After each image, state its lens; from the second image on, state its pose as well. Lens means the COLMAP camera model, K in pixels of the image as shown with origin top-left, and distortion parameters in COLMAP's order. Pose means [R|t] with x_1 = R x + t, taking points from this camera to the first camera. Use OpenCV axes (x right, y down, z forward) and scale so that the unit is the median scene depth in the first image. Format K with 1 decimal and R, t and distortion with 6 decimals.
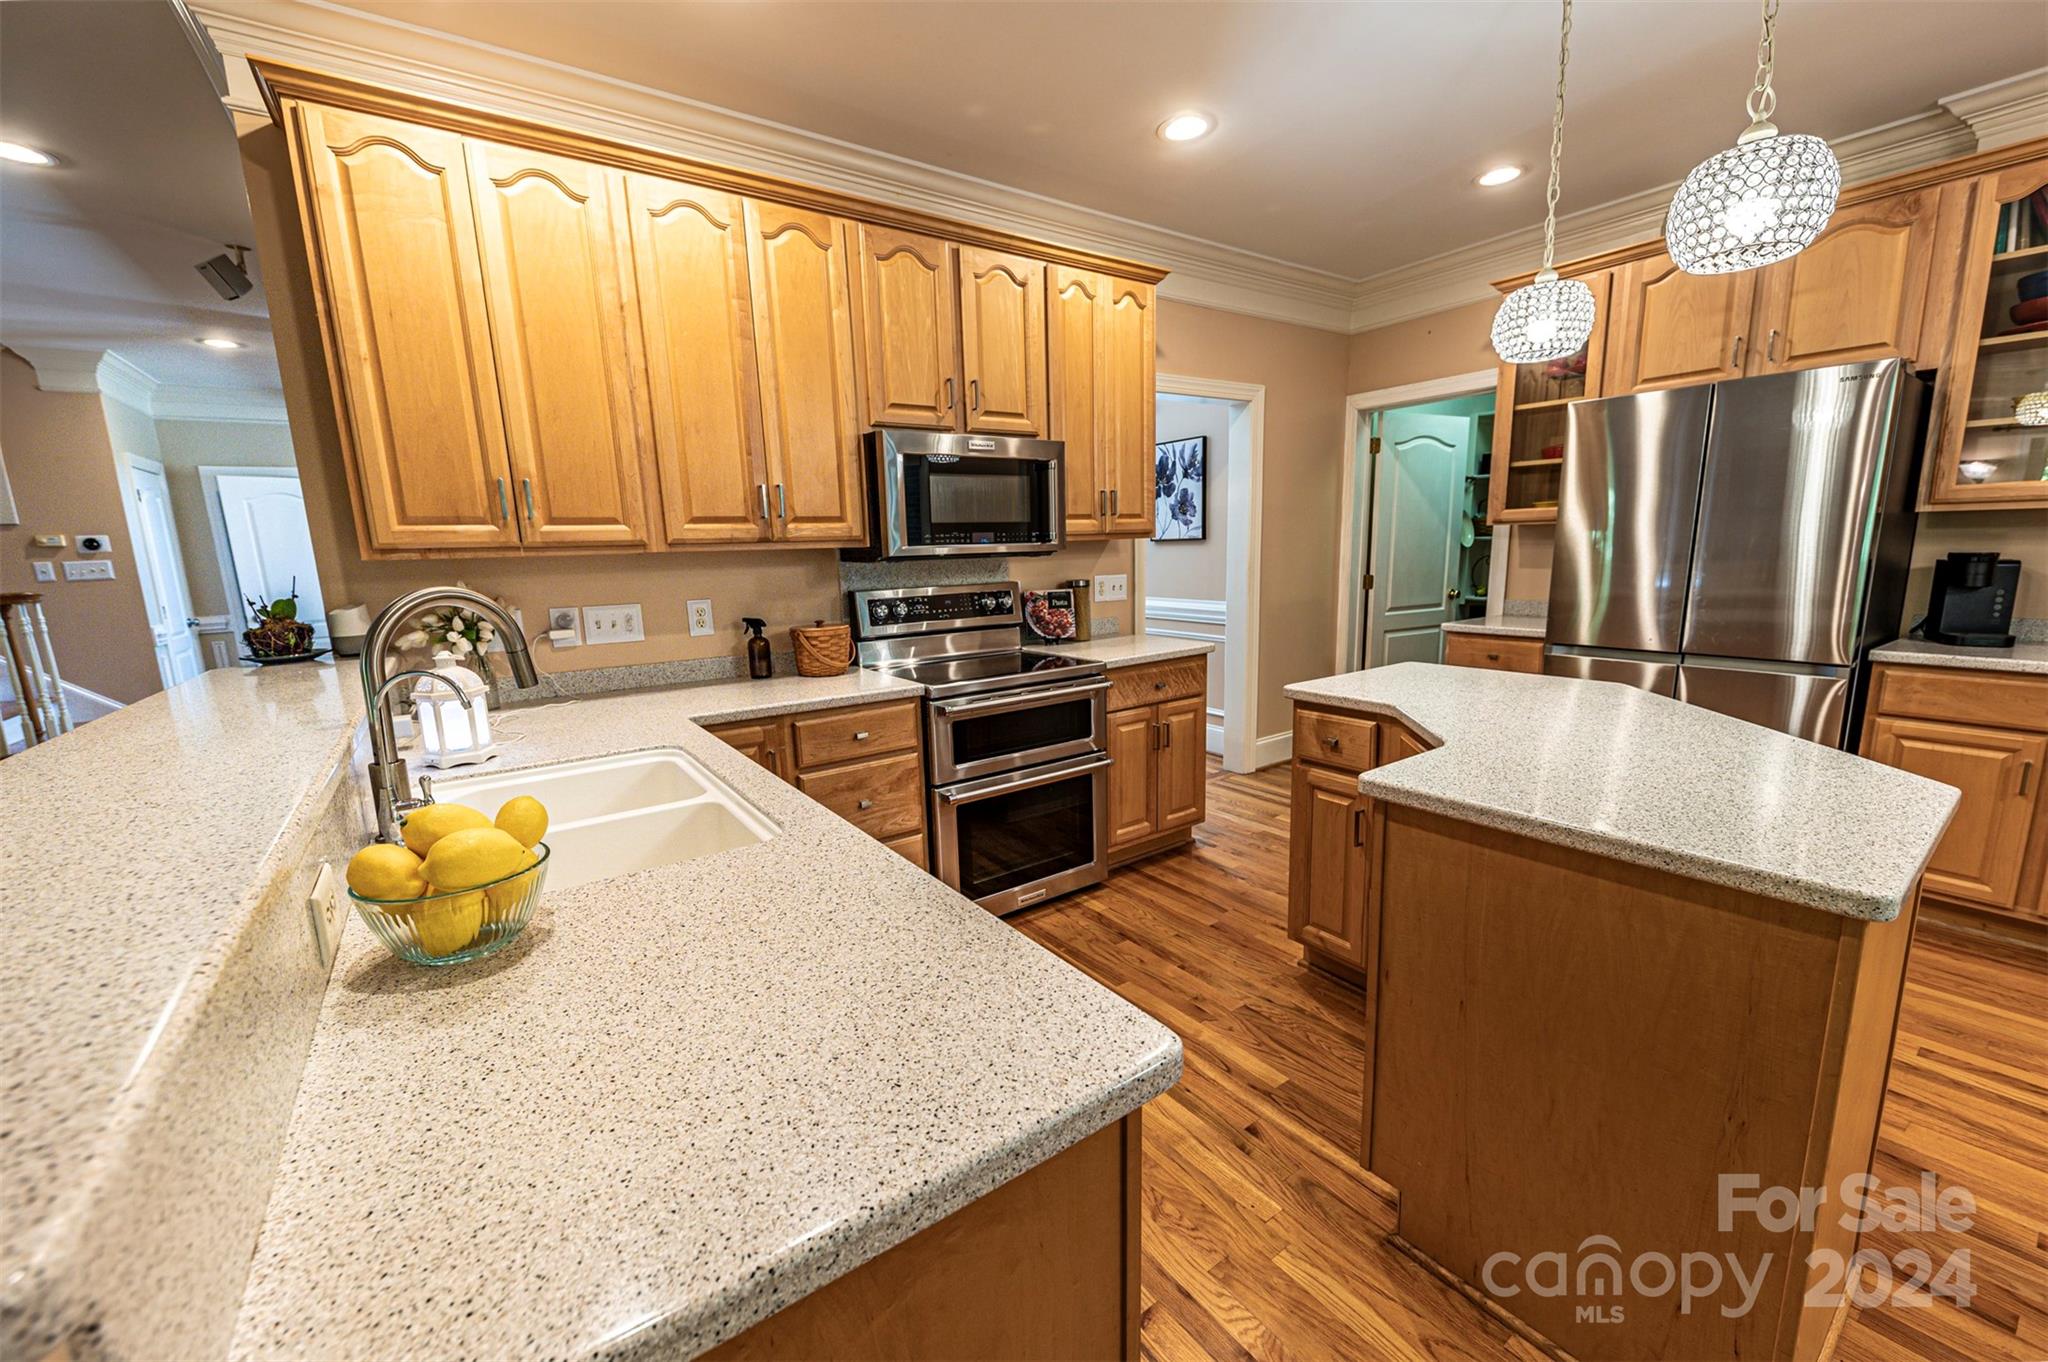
lens RADIAL K [[796.8, 0, 1035.3], [0, 796.8, 686.8], [0, 0, 1]] dist [0.004605, 0.000005]
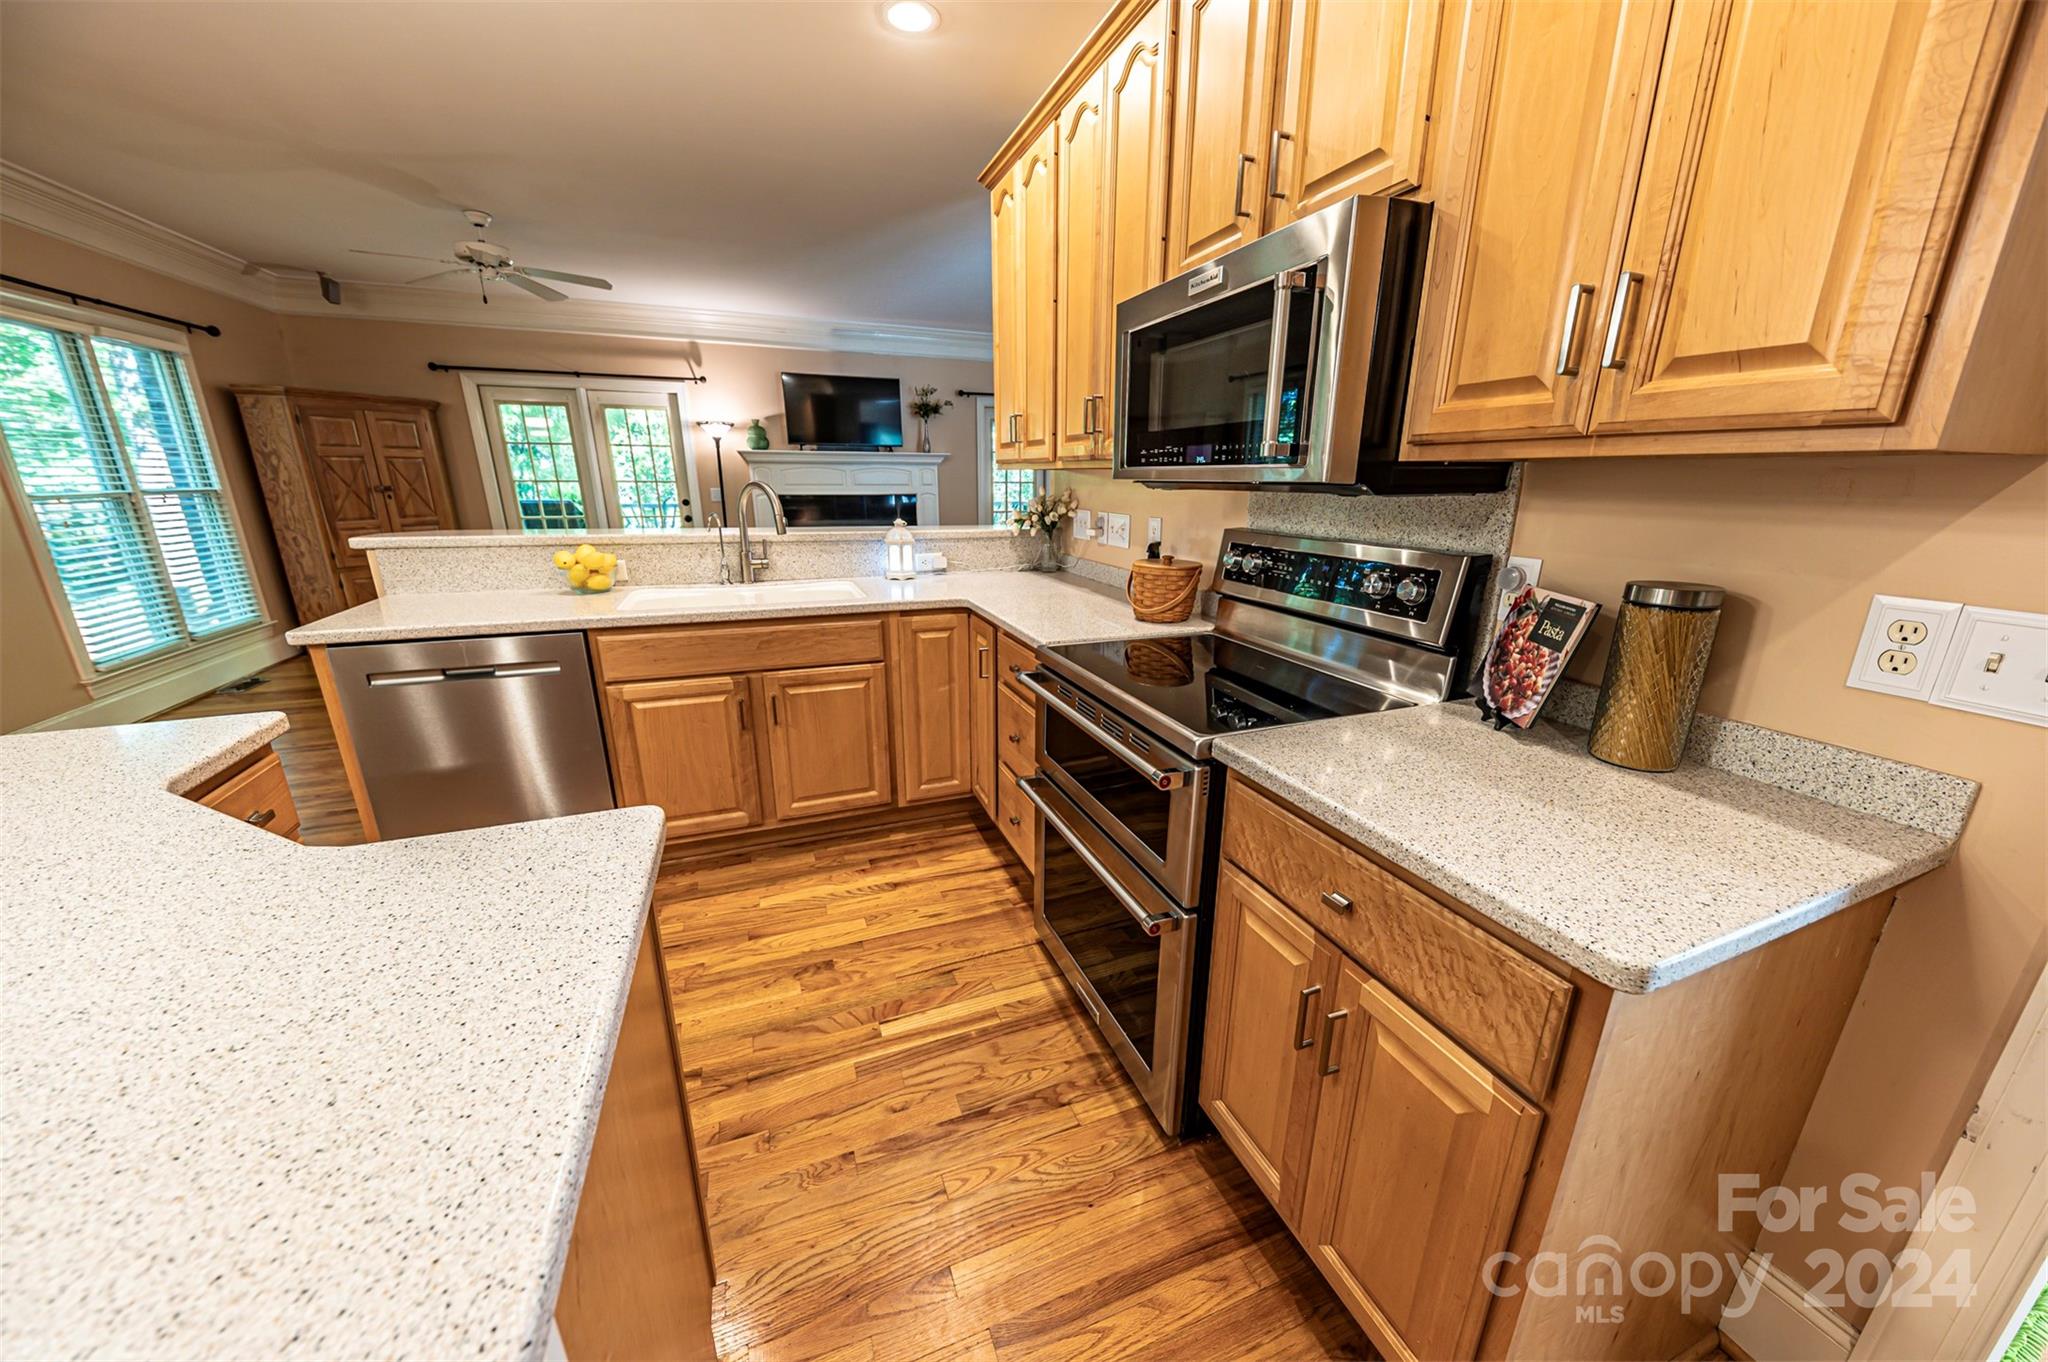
lens RADIAL K [[708.0, 0, 1038.9], [0, 708.0, 690.5], [0, 0, 1]] dist [0.000887, -0.001404]
pose [[-0.245119, 0.306685, -0.919707, 0.526648], [-0.170619, 0.920195, 0.352320, -0.204562], [0.954362, 0.243280, -0.173231, 1.099833]]
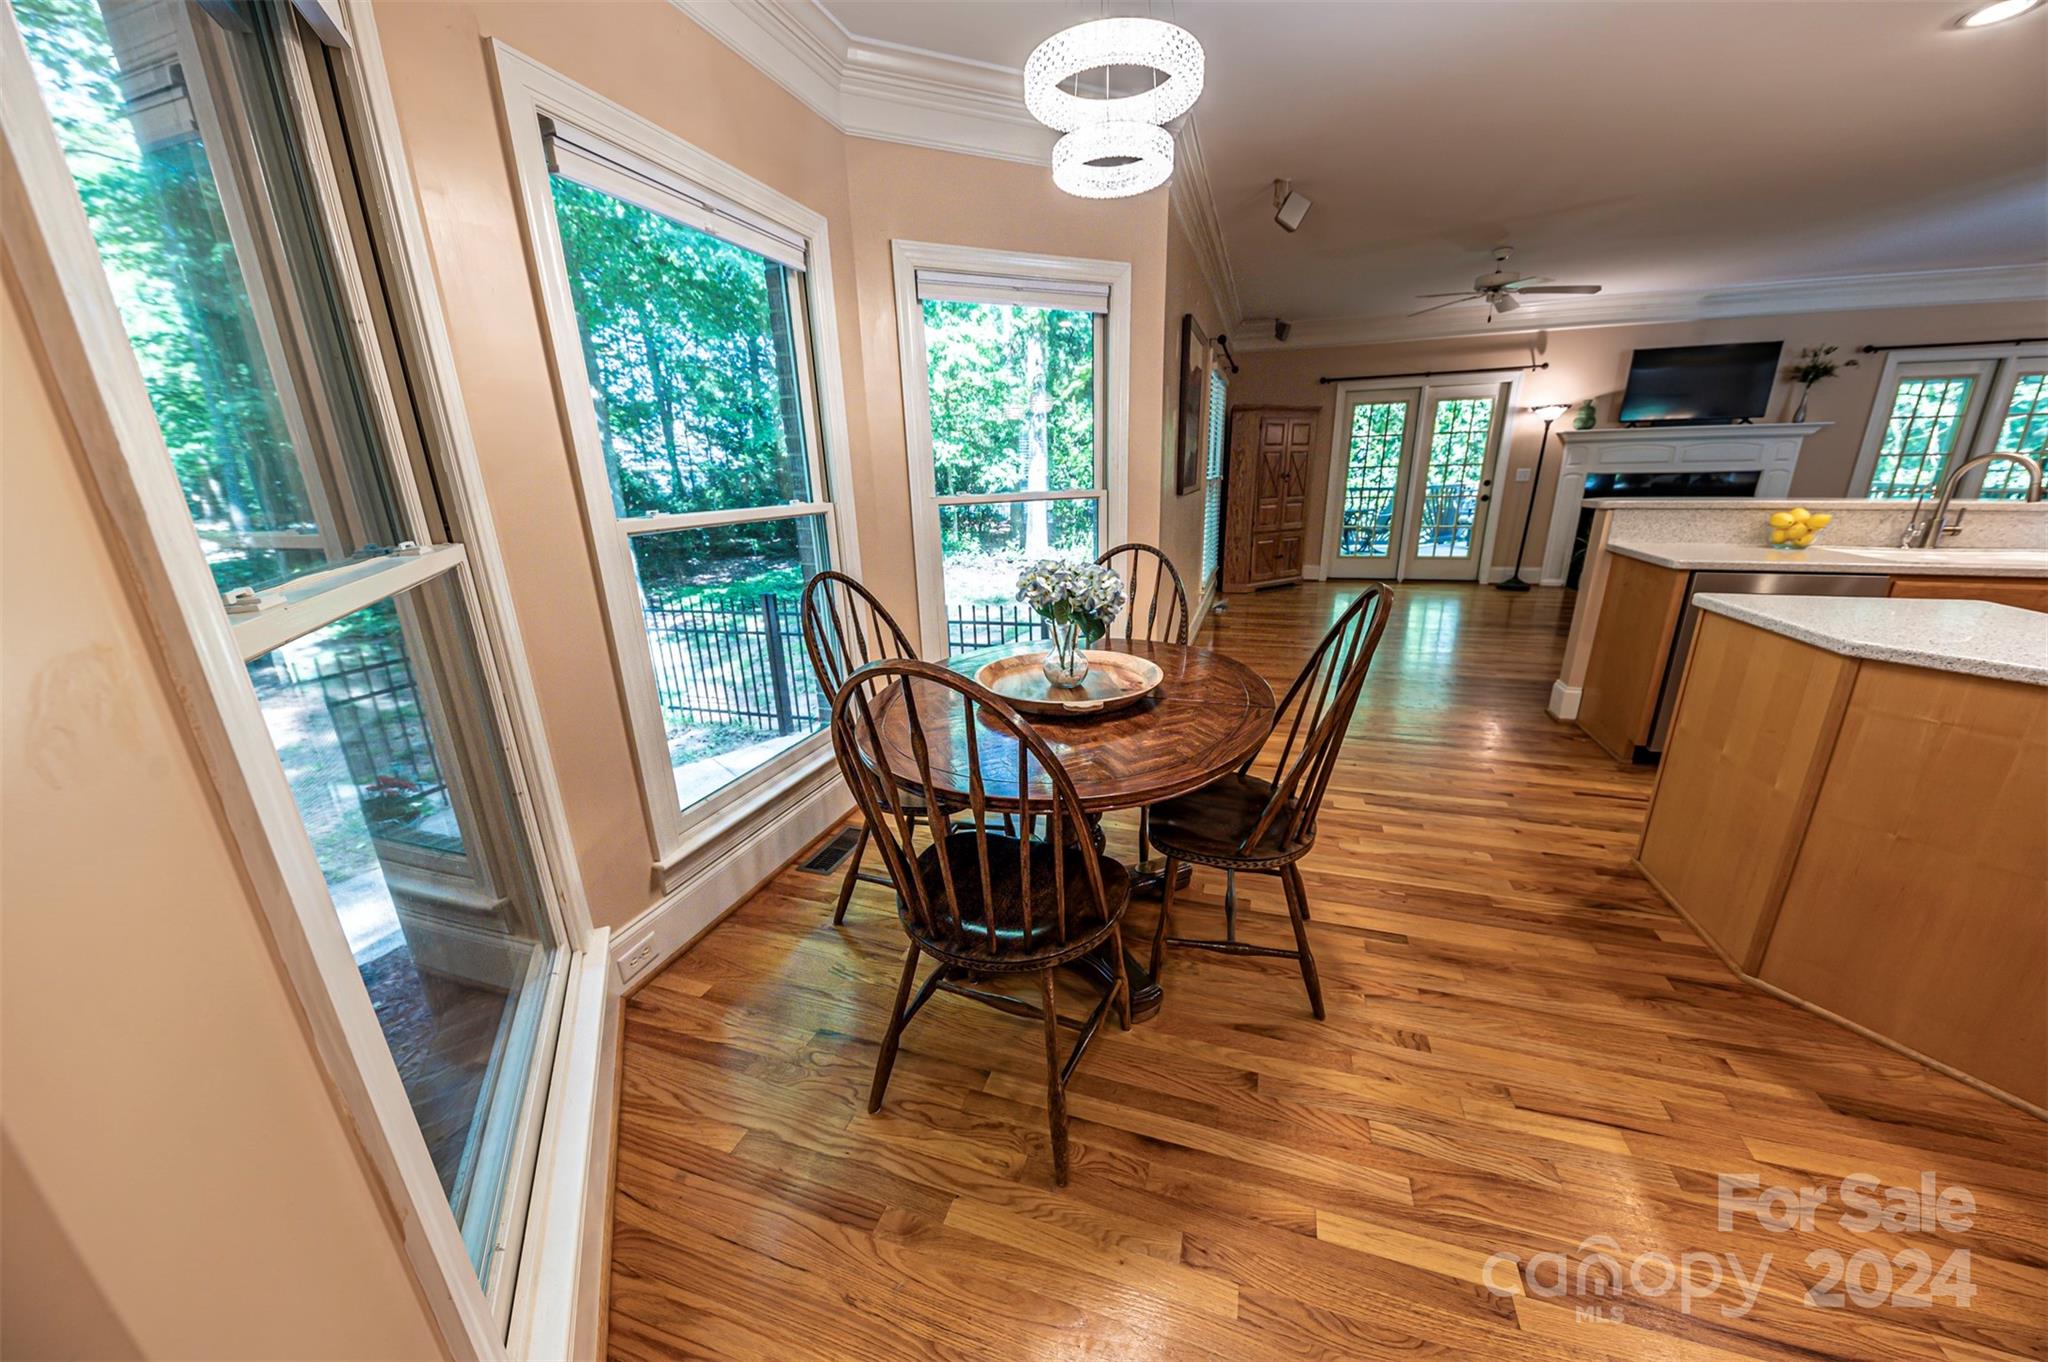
lens RADIAL K [[708.0, 0, 1031.2], [0, 708.0, 686.5], [0, 0, 1]] dist [0.000887, -0.001404]
pose [[-0.804066, 0.217881, -0.553178, 1.418106], [-0.058309, 0.897045, 0.438076, -0.110759], [0.591674, 0.384497, -0.708579, 0.505057]]
